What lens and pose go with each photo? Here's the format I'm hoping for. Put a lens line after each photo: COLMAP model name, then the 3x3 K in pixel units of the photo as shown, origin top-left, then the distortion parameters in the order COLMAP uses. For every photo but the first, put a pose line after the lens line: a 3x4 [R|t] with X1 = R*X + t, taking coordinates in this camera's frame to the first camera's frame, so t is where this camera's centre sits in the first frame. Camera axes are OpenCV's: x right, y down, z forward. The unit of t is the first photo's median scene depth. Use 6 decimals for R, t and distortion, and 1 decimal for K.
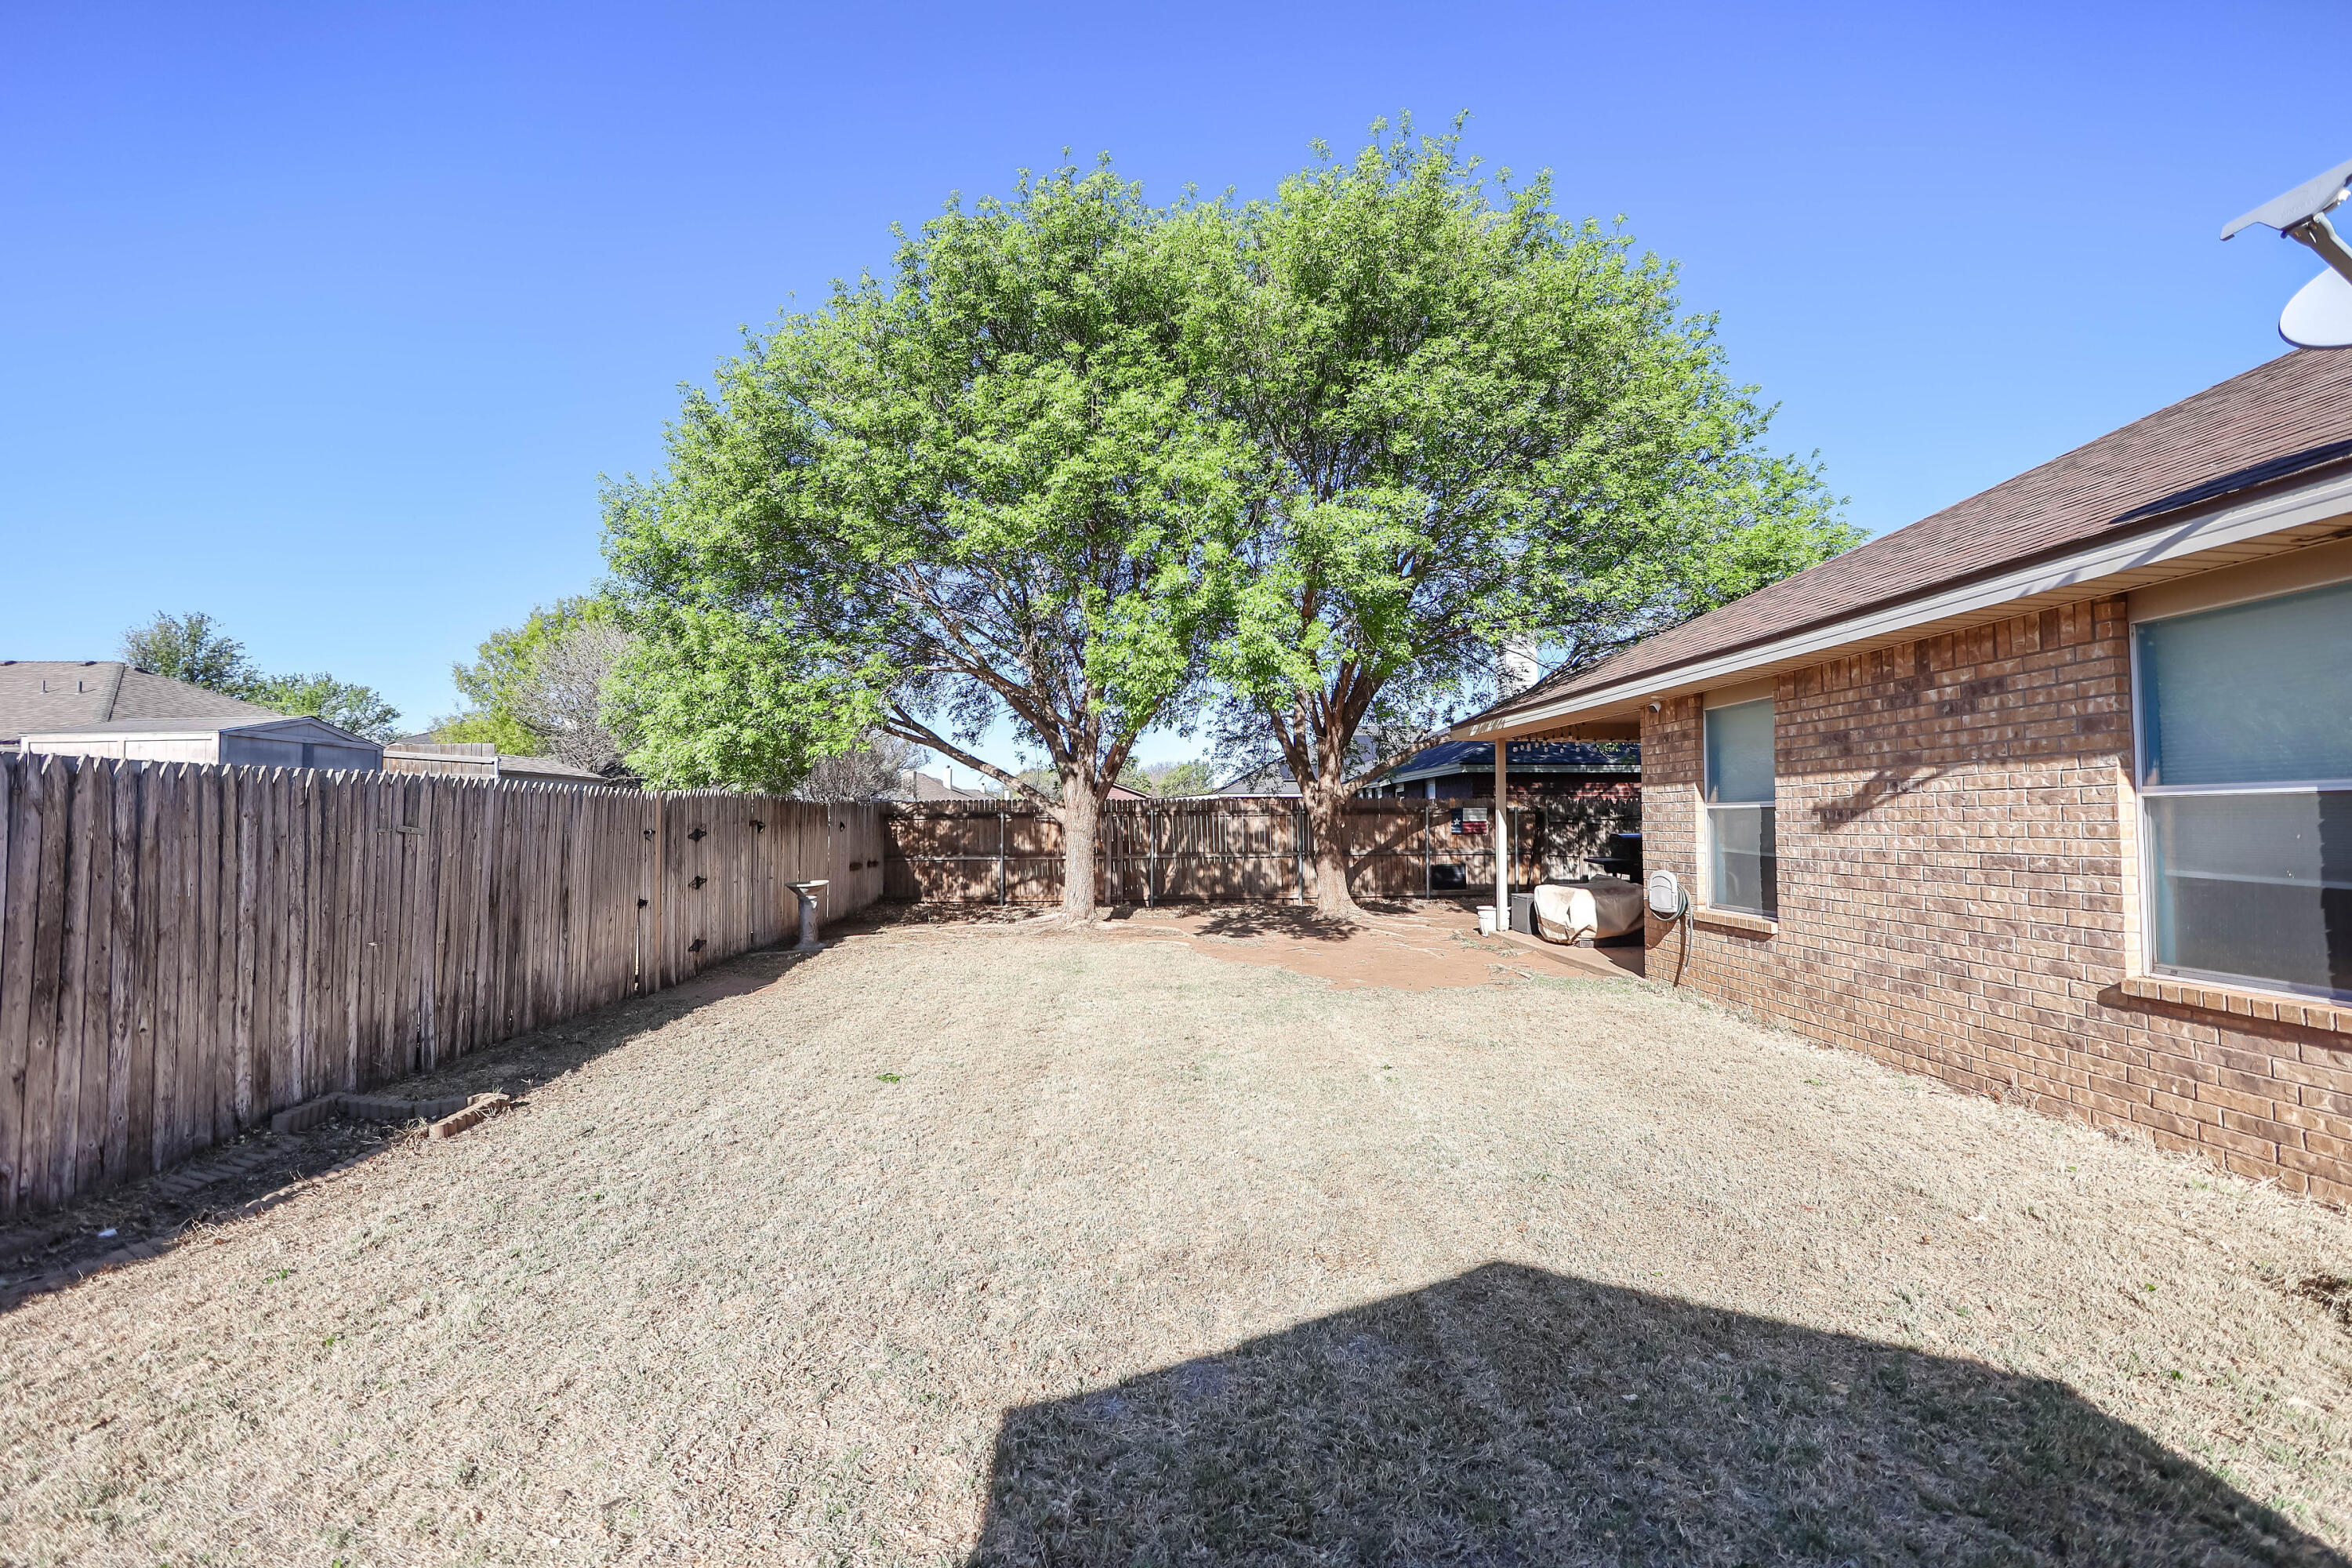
lens RADIAL K [[935.4, 0, 1174.2], [0, 935.4, 785.5], [0, 0, 1]] dist [-0.000934, -0.000259]
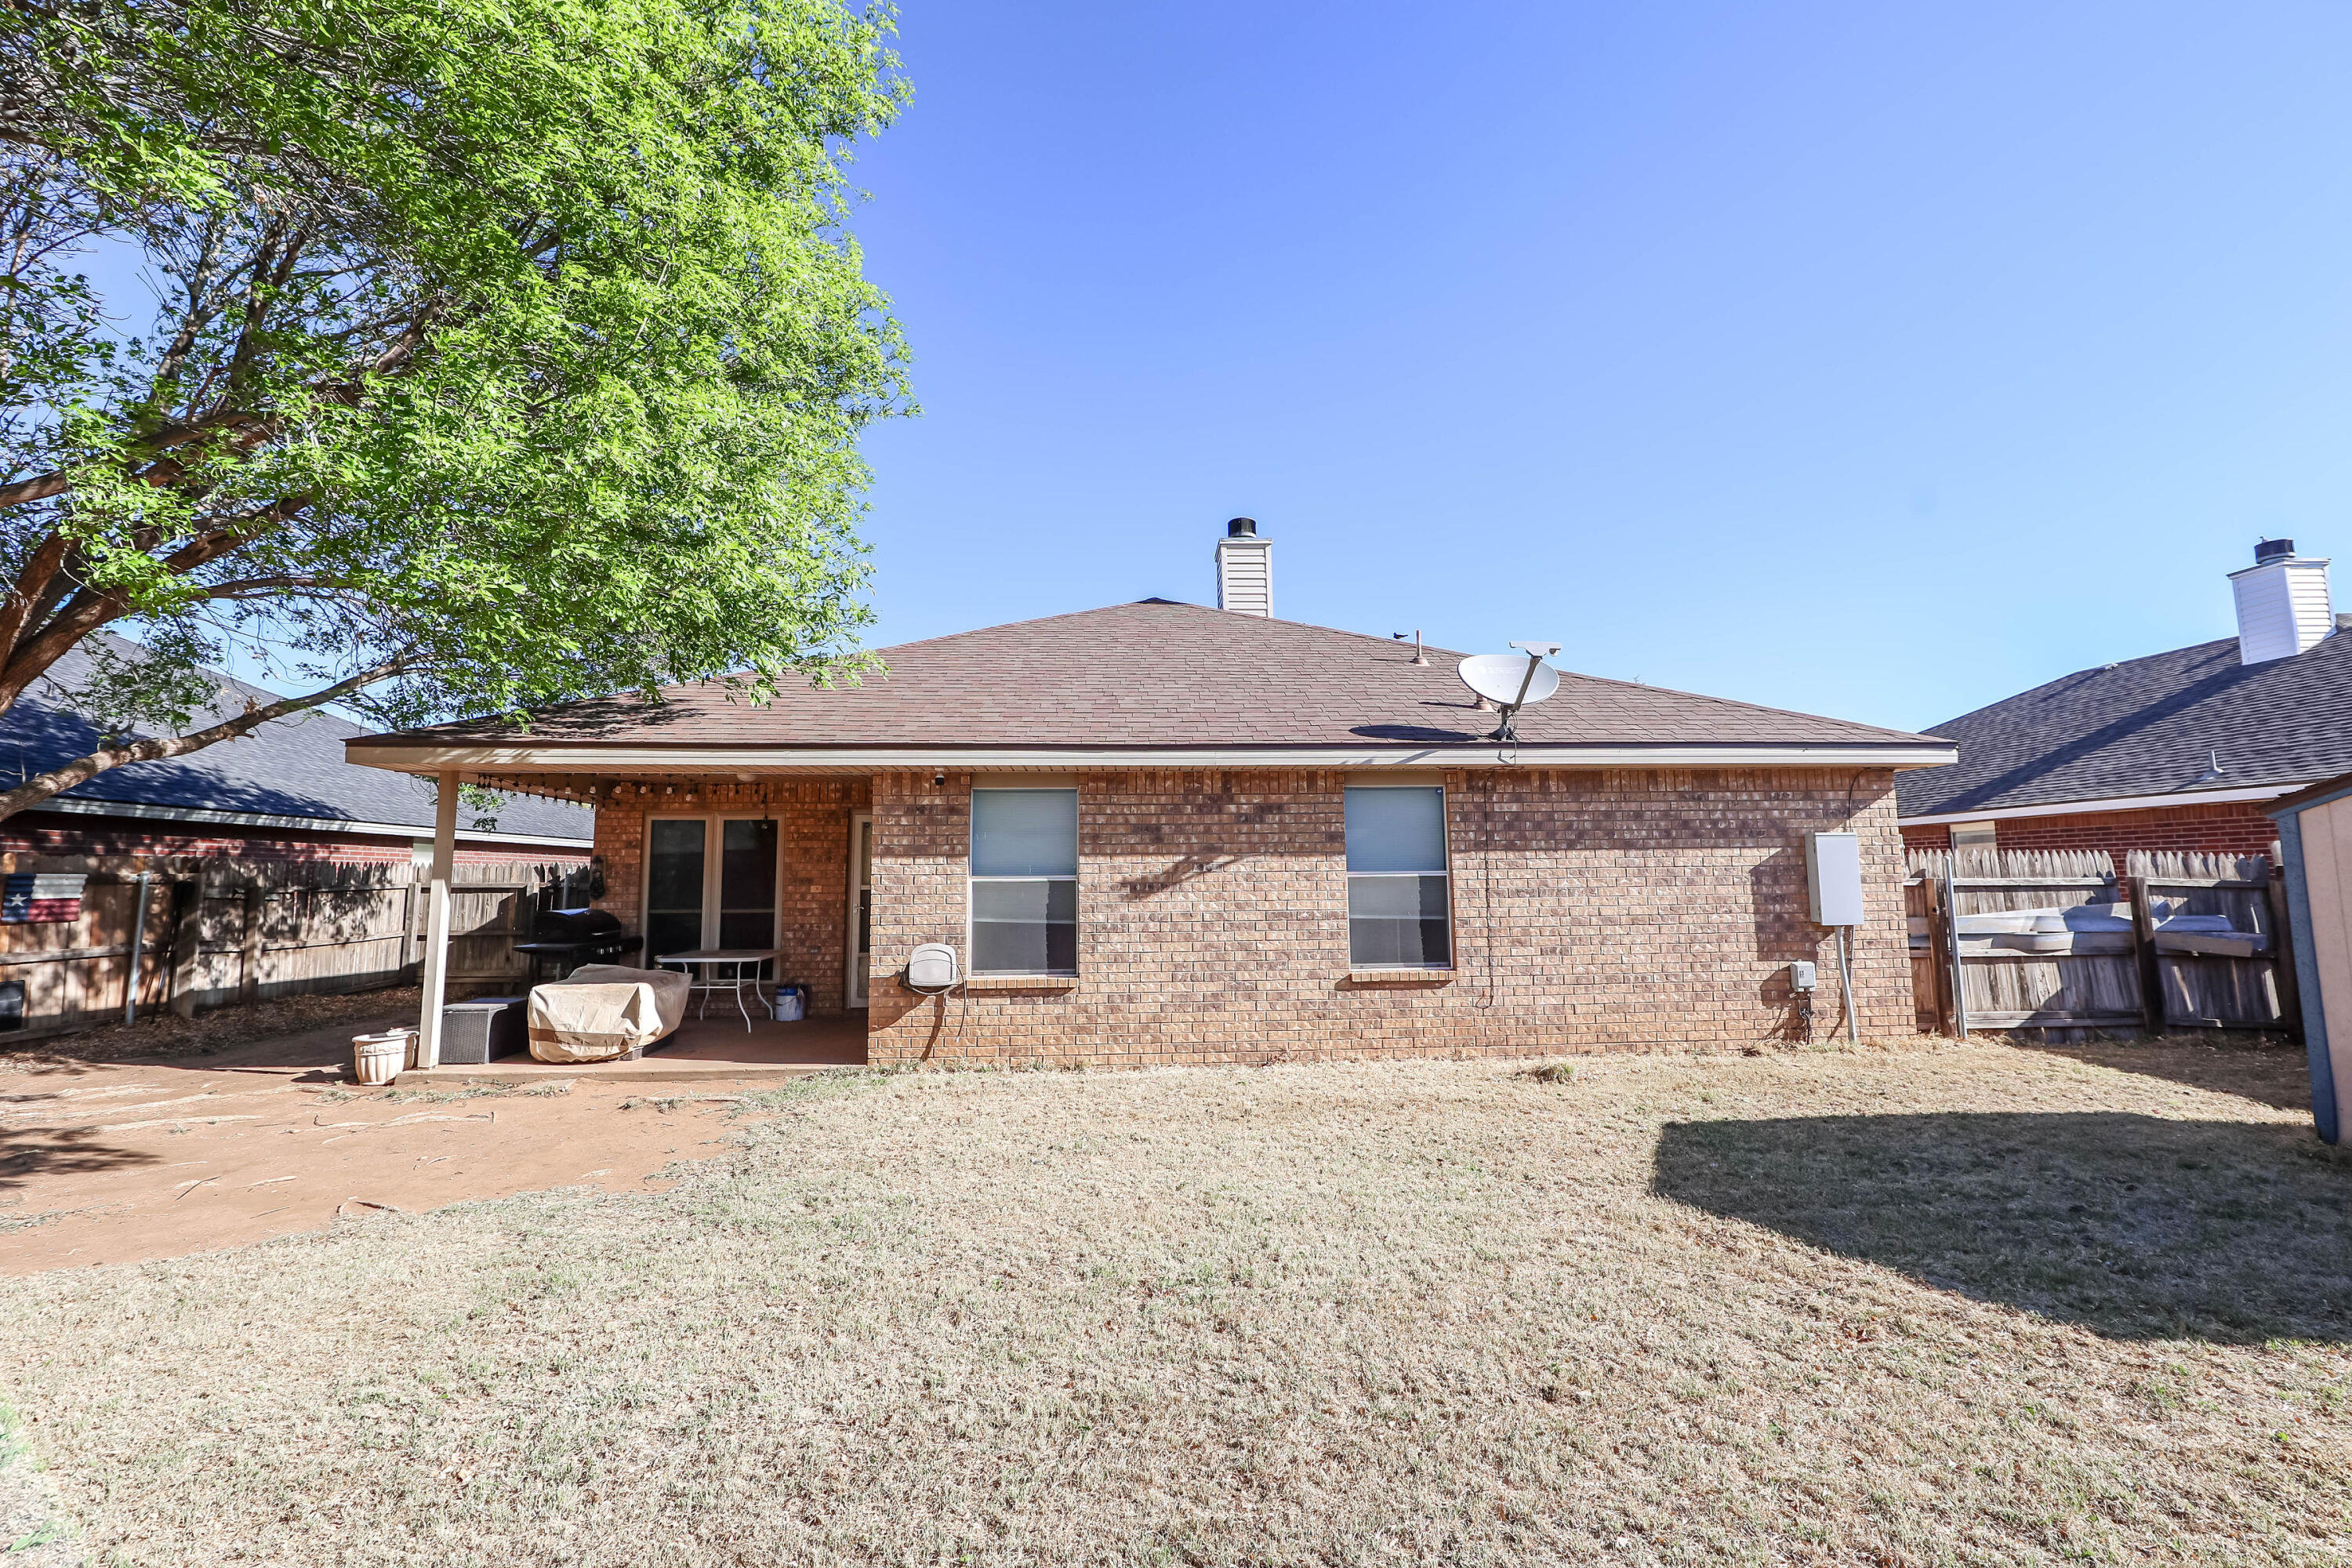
lens RADIAL K [[935.4, 0, 1174.2], [0, 935.4, 785.5], [0, 0, 1]] dist [-0.000934, -0.000259]
pose [[-0.031590, 0.098434, 0.994642, -0.664031], [-0.030253, 0.994589, -0.099389, 0.019723], [-0.999043, -0.033230, -0.028441, 1.057949]]
